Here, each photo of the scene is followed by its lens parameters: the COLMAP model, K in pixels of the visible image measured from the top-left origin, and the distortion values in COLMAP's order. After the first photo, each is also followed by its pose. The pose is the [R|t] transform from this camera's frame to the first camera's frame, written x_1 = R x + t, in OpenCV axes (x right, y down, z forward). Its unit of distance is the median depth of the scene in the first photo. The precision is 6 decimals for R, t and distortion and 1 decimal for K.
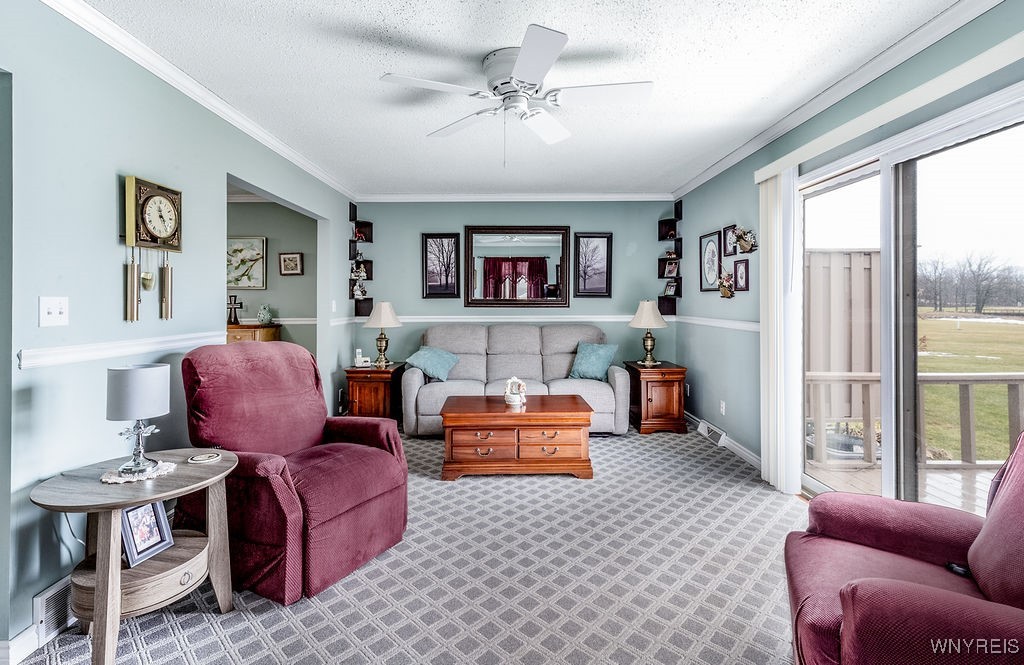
lens RADIAL K [[490.0, 0, 512.0], [0, 490.0, 318.4], [0, 0, 1]] dist [0.003342, 0.000029]
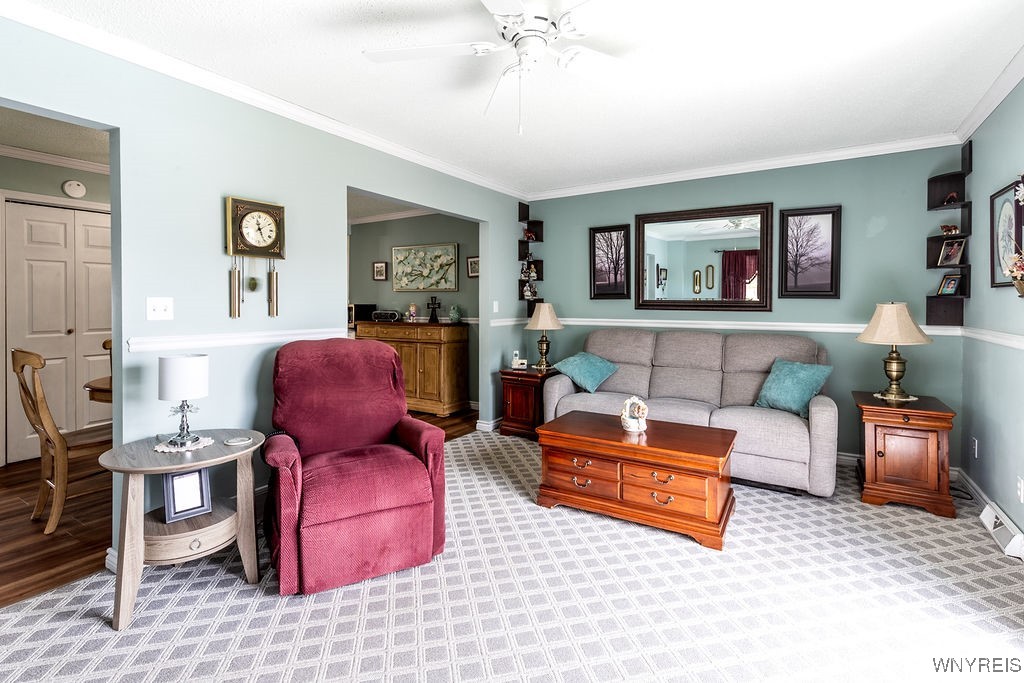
lens RADIAL K [[489.8, 0, 512.9], [0, 489.8, 322.4], [0, 0, 1]] dist [0.005179, -0.000279]
pose [[0.837046, 0.025771, -0.546525, 0.208542], [-0.022854, 0.999665, 0.012136, -0.006000], [0.546654, 0.002332, 0.837355, 0.166083]]
